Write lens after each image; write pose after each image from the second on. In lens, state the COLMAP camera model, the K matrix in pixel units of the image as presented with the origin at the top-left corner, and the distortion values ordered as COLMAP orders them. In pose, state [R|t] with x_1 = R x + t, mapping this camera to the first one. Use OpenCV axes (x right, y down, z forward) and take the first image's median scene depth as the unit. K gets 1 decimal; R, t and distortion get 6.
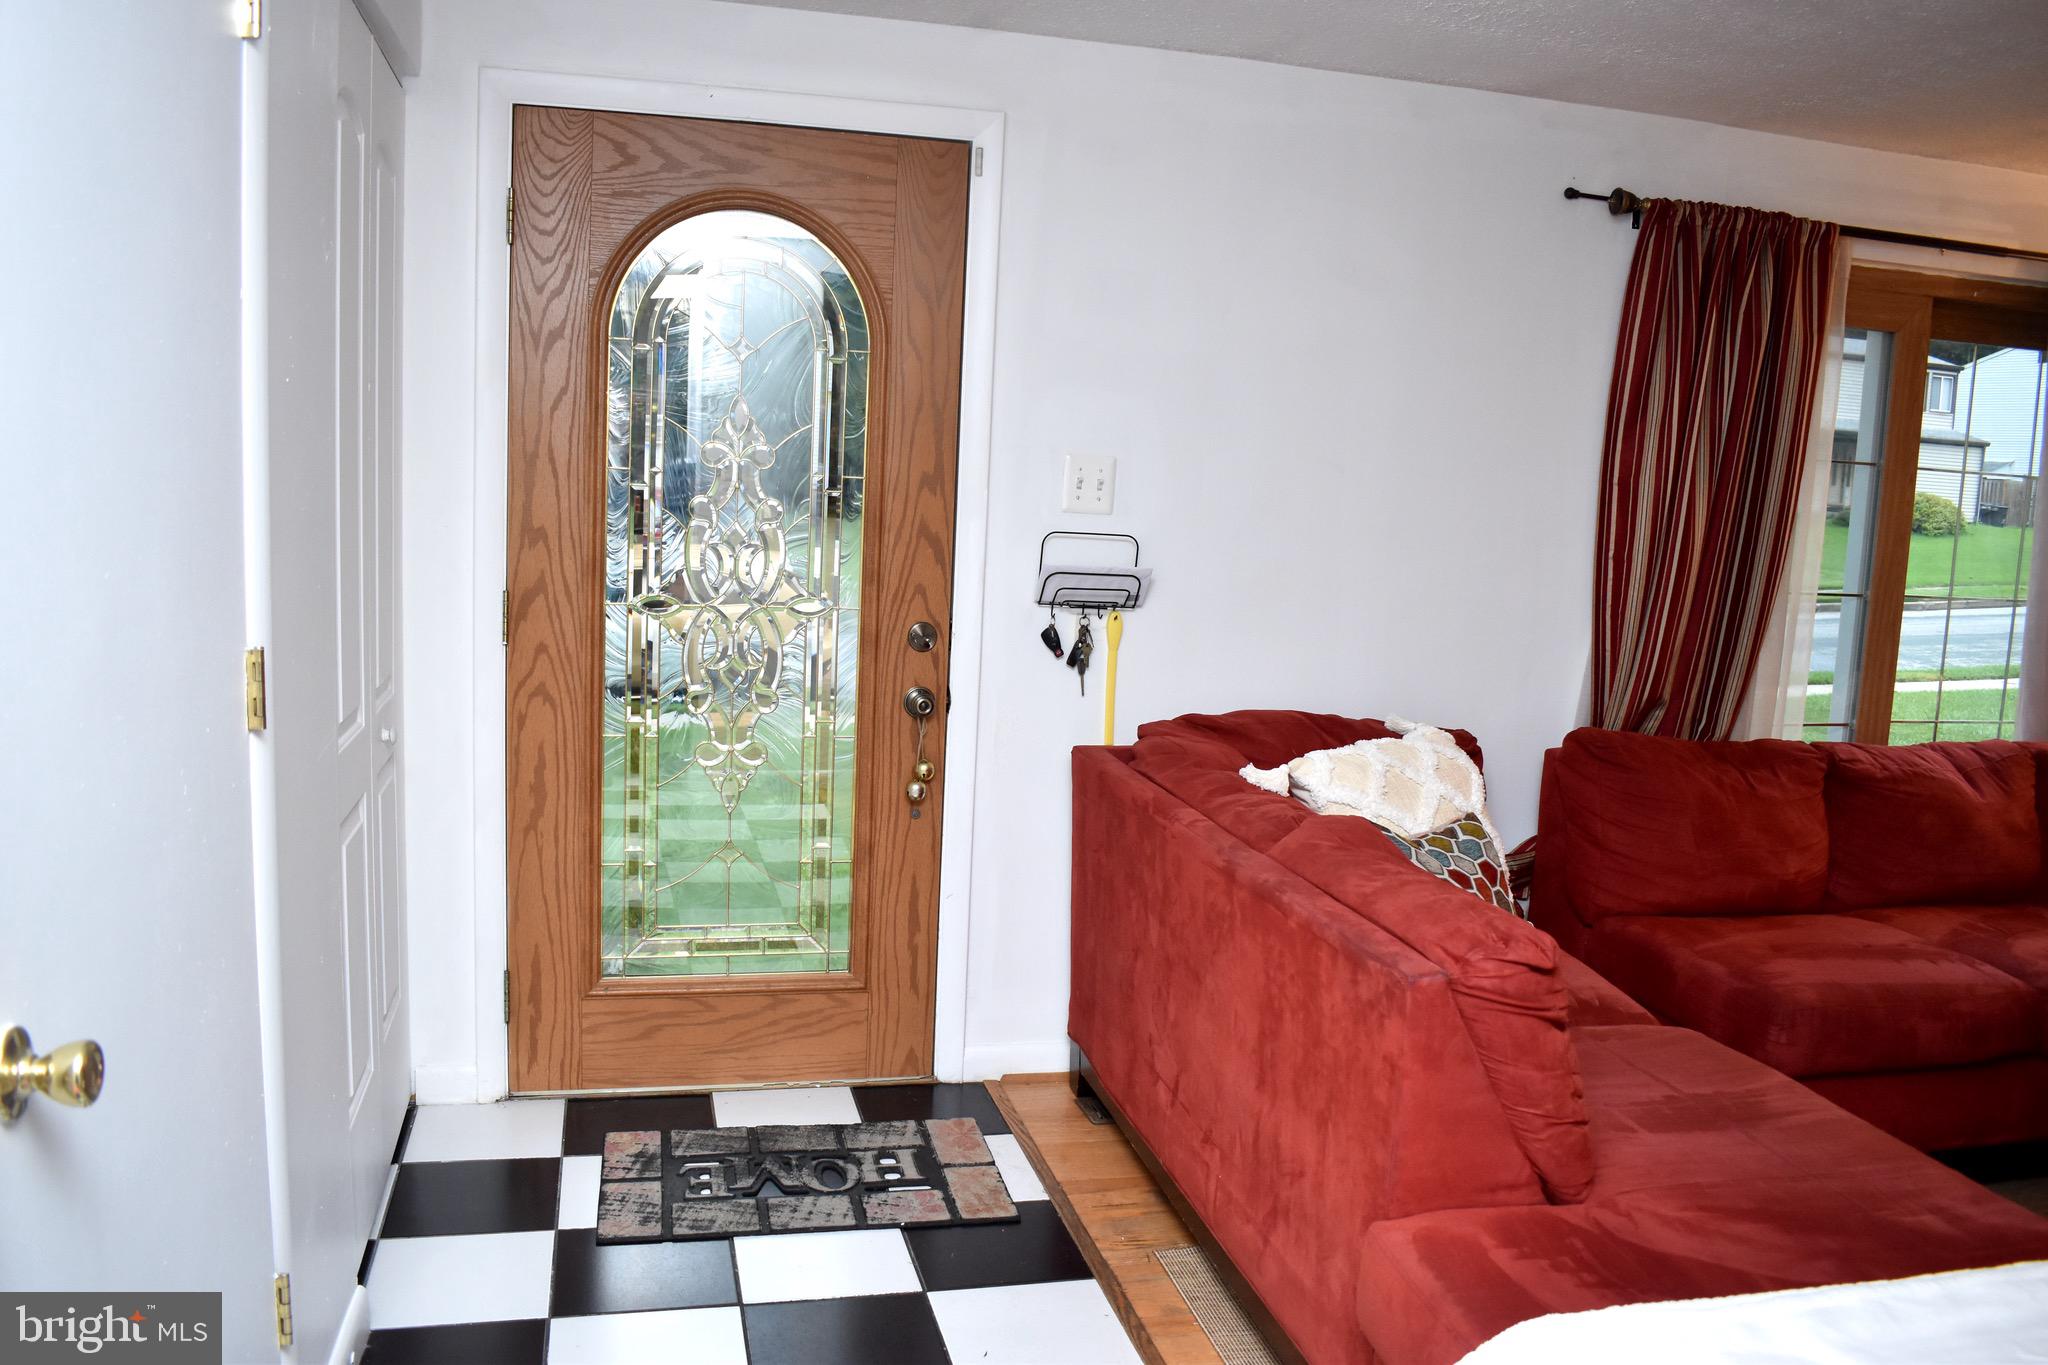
lens RADIAL K [[1598.9, 0, 1021.4], [0, 1598.9, 689.4], [0, 0, 1]] dist [-0.100183, 0.020989]
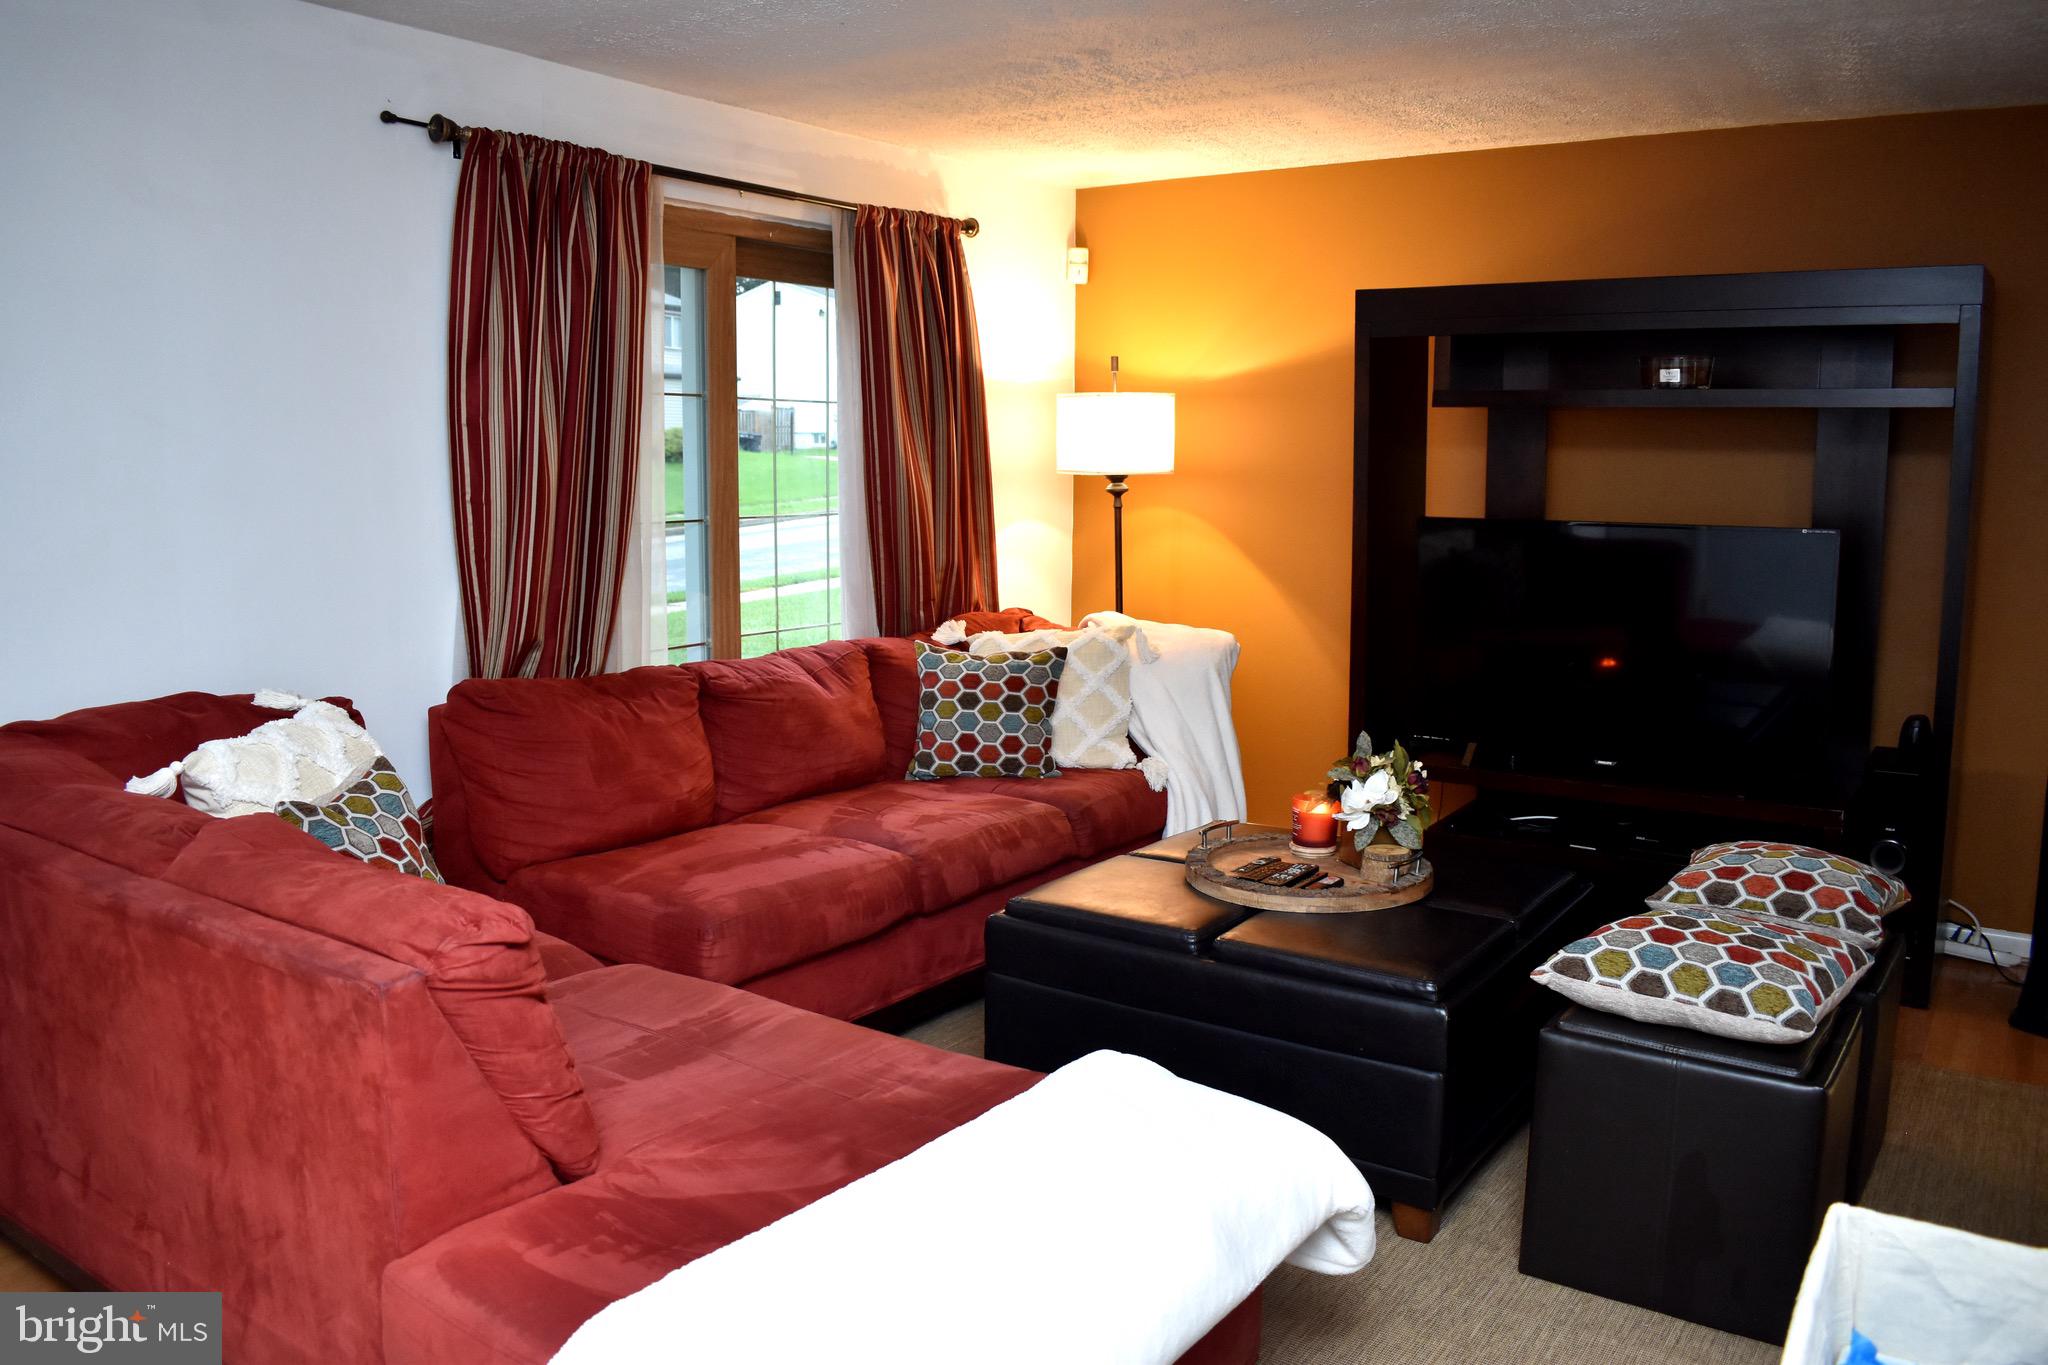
lens RADIAL K [[1598.9, 0, 1020.1], [0, 1598.9, 685.0], [0, 0, 1]] dist [-0.100183, 0.020989]
pose [[0.745067, -0.132733, 0.653649, -0.027830], [0.112775, 0.990959, 0.072682, -0.005890], [-0.657387, 0.019562, 0.753299, 0.072925]]
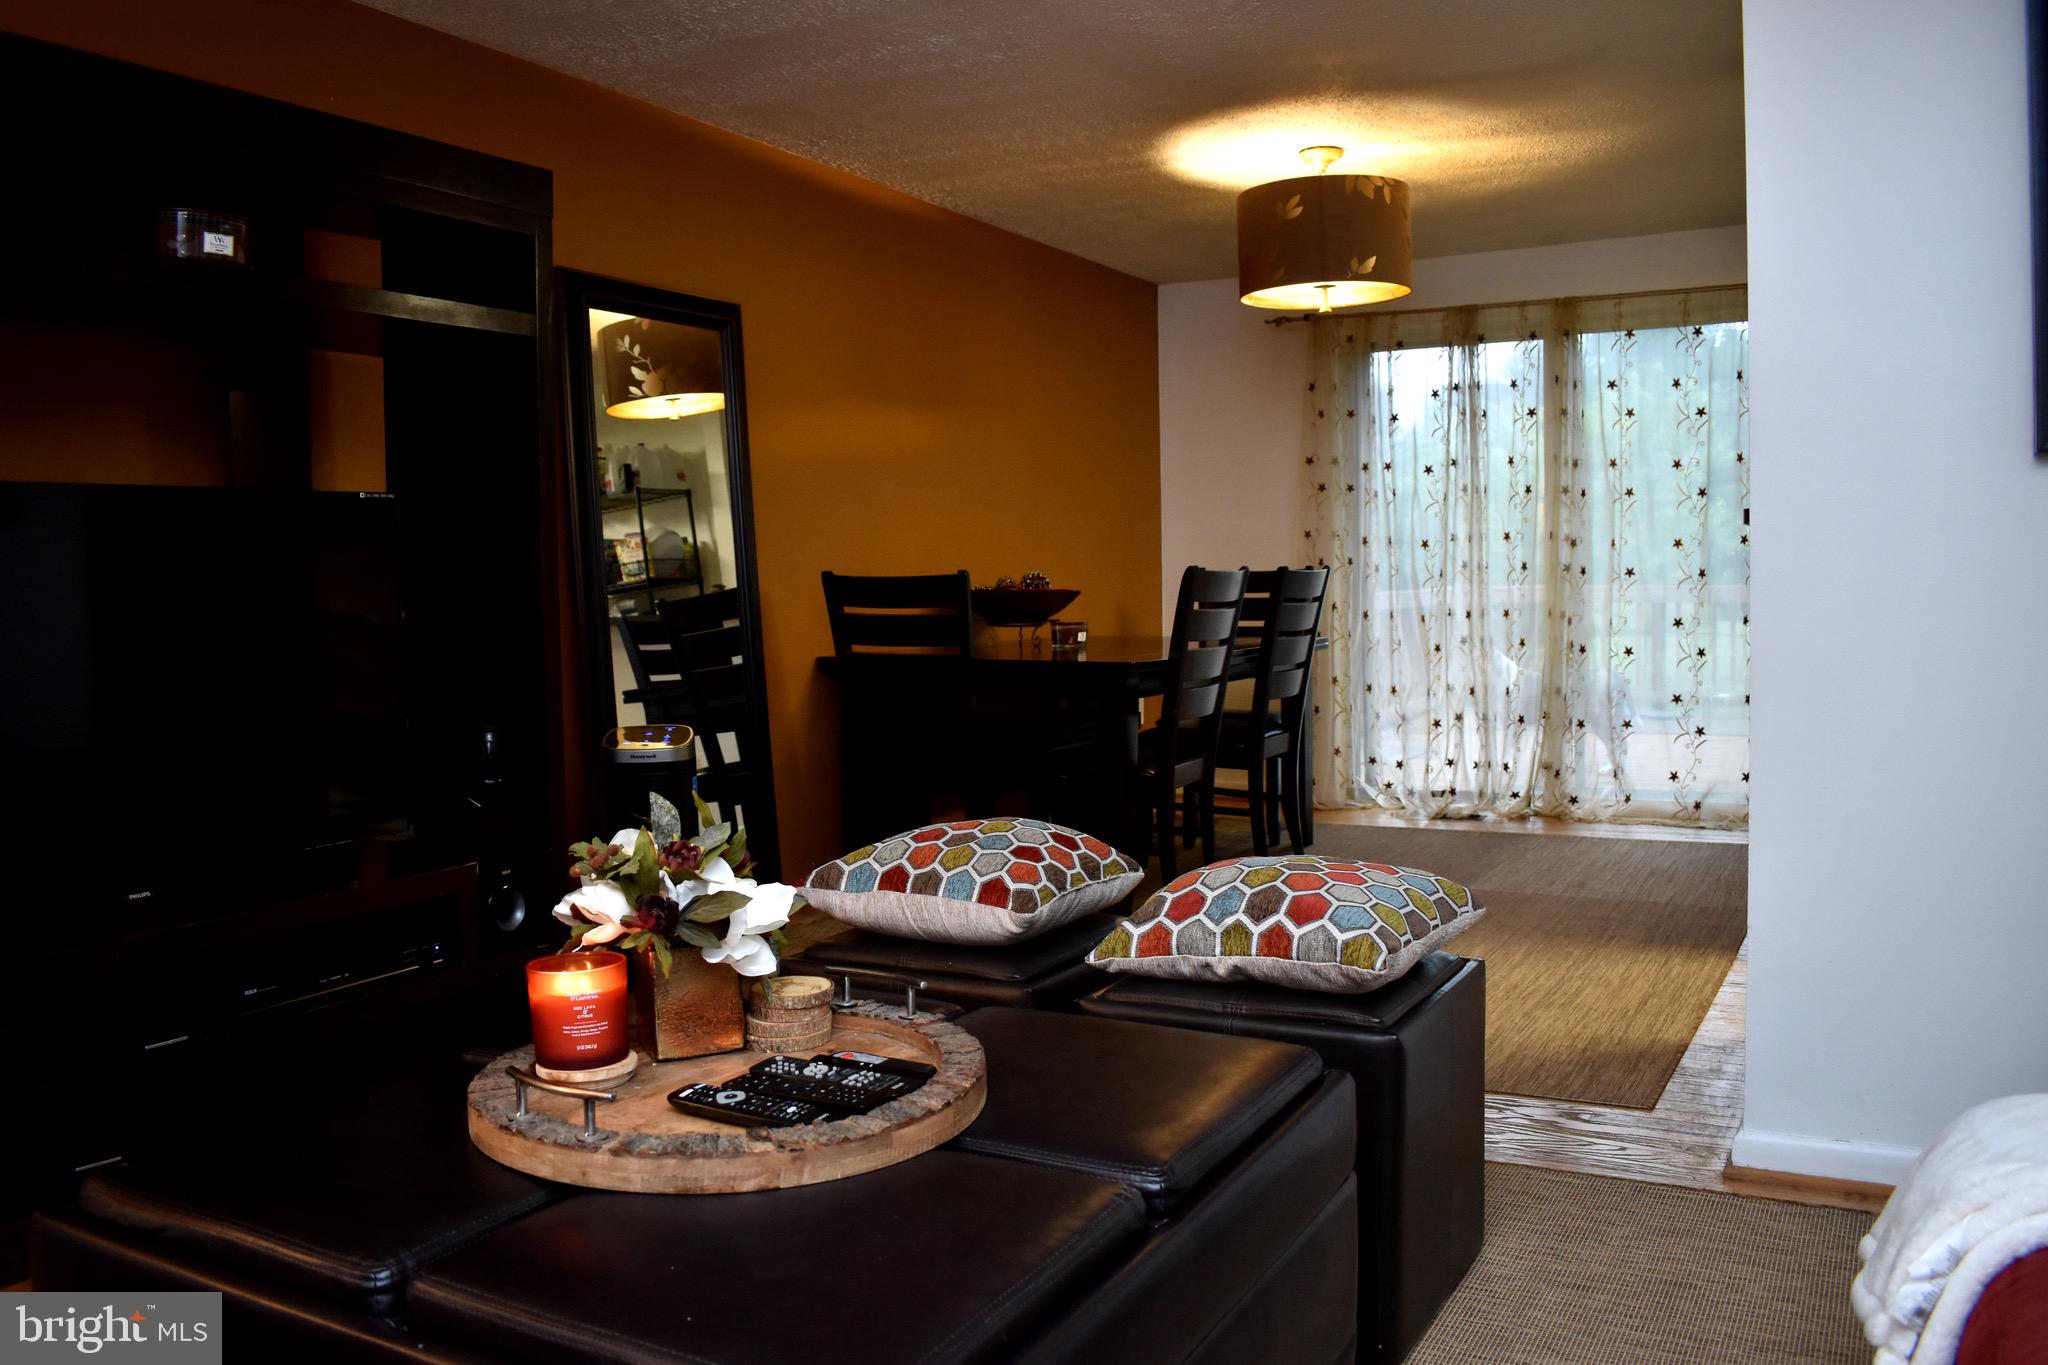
lens RADIAL K [[1598.9, 0, 1016.9], [0, 1598.9, 676.5], [0, 0, 1]] dist [-0.100183, 0.020989]
pose [[-0.734377, -0.063881, 0.675729, 0.410346], [0.082765, 0.979704, 0.182565, 0.002246], [-0.673677, 0.189998, -0.714185, 1.074664]]
